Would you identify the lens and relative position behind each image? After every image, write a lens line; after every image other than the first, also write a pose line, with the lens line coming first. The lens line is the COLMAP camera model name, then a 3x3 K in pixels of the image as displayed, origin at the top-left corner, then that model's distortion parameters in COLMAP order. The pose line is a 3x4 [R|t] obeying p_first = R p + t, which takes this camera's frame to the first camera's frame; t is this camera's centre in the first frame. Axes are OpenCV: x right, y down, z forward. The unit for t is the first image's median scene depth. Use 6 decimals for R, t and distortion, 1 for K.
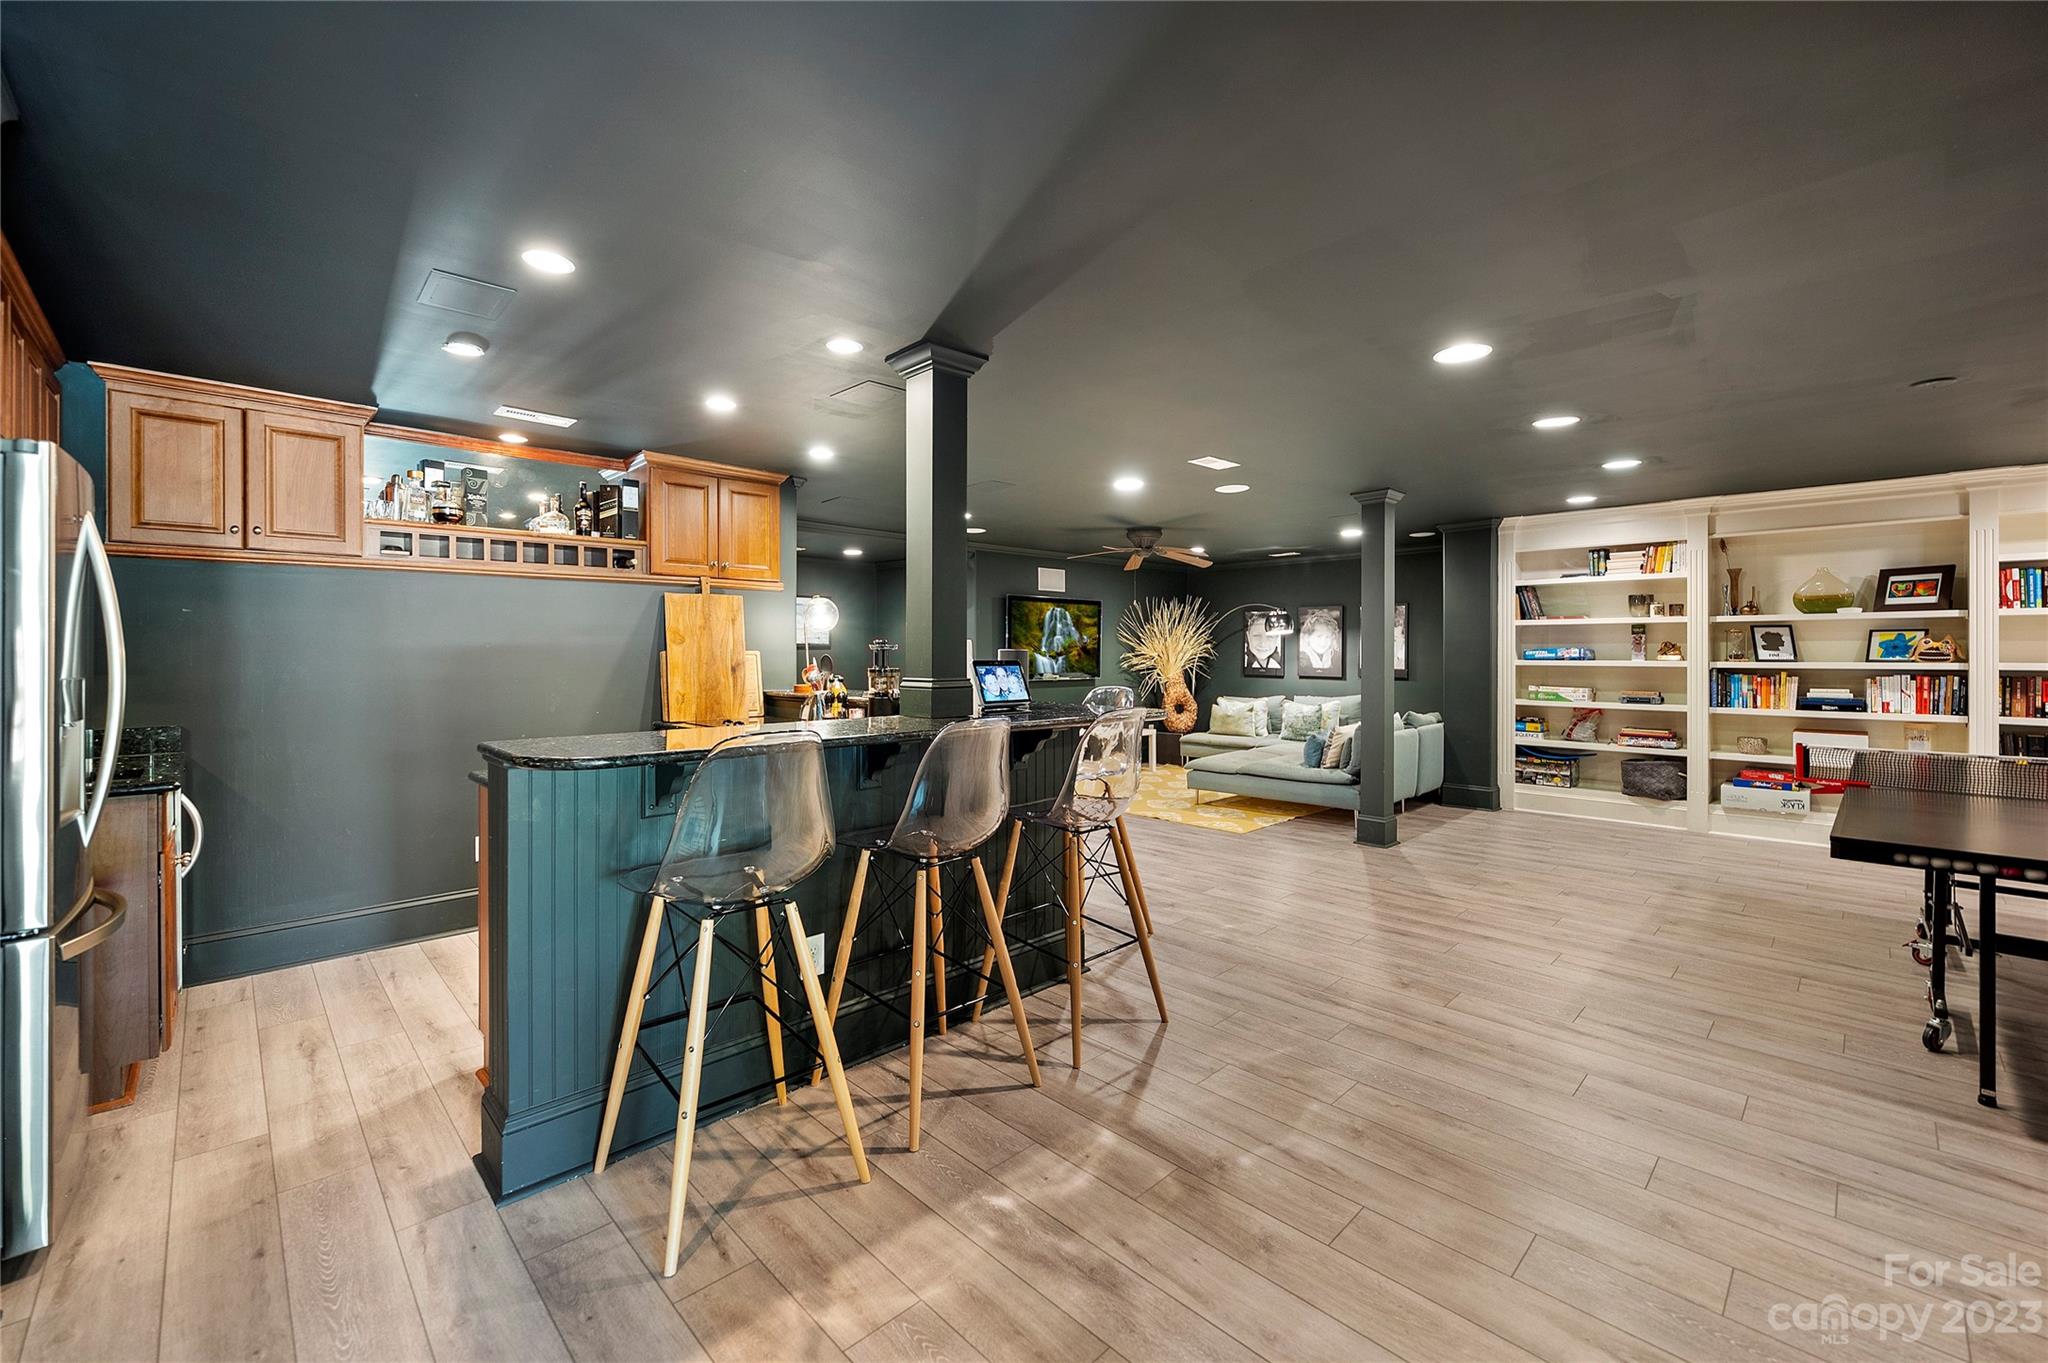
lens RADIAL K [[838.9, 0, 1019.4], [0, 838.9, 662.4], [0, 0, 1]] dist [-0.006199, 0.001512]
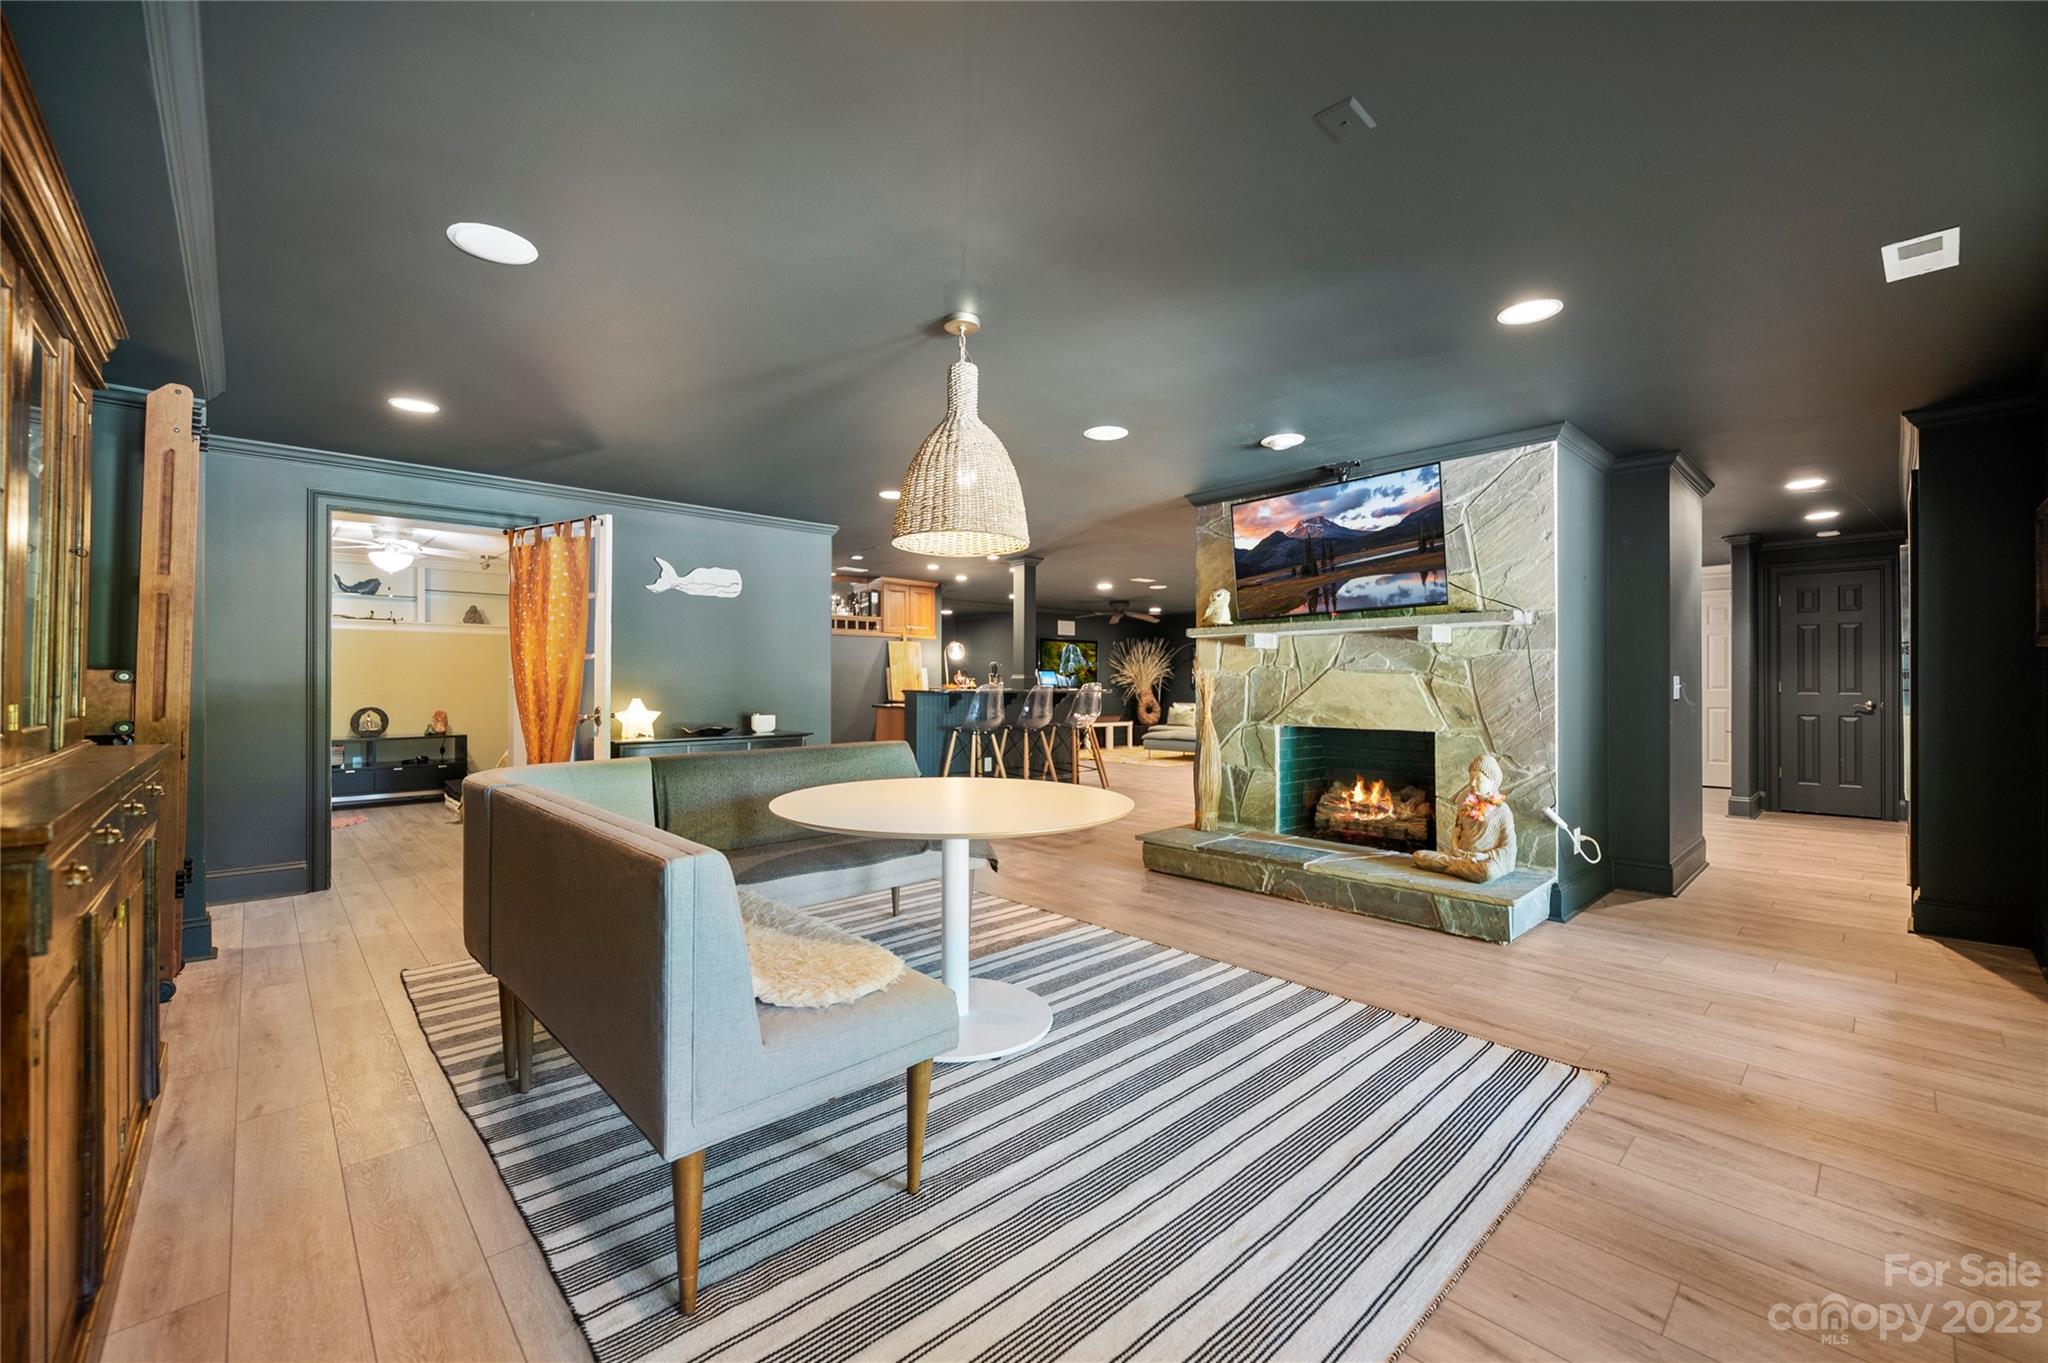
lens RADIAL K [[838.9, 0, 1028.9], [0, 838.9, 680.7], [0, 0, 1]] dist [-0.006199, 0.001512]
pose [[0.999977, 0.003084, -0.005990, -0.041999], [-0.003168, 0.999897, -0.013975, 0.045042], [0.005946, 0.013994, 0.999884, -1.072479]]
